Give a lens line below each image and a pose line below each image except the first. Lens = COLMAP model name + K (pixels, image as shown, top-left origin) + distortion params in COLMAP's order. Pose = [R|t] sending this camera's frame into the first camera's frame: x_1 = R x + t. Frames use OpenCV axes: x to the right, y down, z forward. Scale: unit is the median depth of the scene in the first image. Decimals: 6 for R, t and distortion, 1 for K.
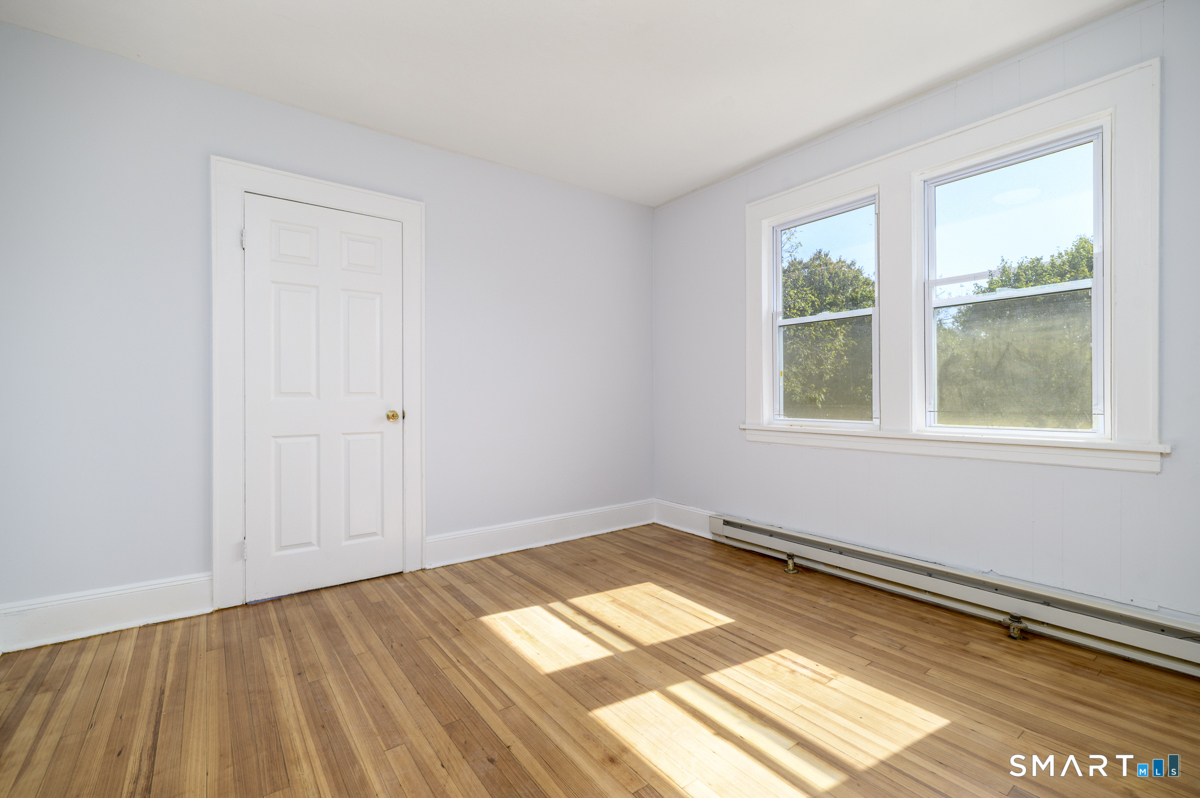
lens RADIAL K [[539.8, 0, 600.0], [0, 539.8, 399.0], [0, 0, 1]] dist [0.000029, 0.000164]
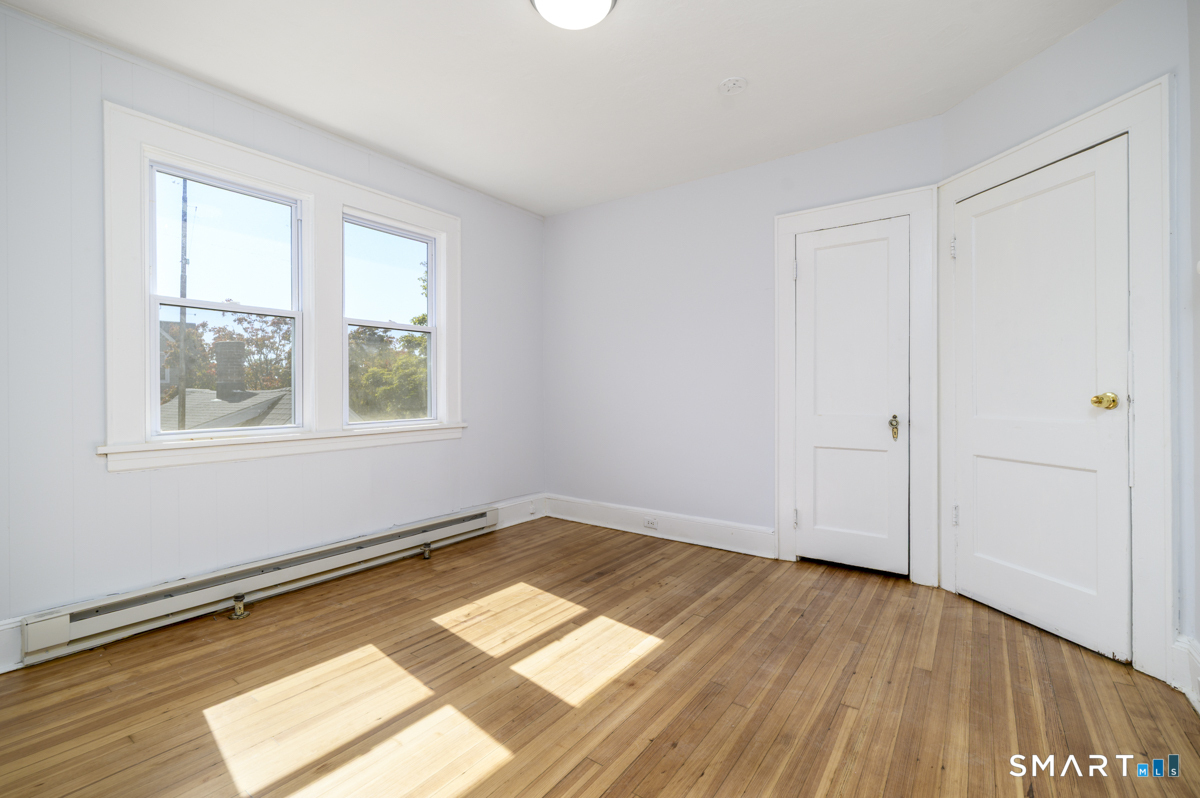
lens RADIAL K [[523.0, 0, 603.8], [0, 523.0, 394.3], [0, 0, 1]] dist [0.000844, 0.000117]
pose [[-0.316392, 0.002895, 0.948624, -0.721228], [0.013630, 0.999906, 0.001494, -0.009163], [-0.948530, 0.013402, -0.316402, 0.925958]]
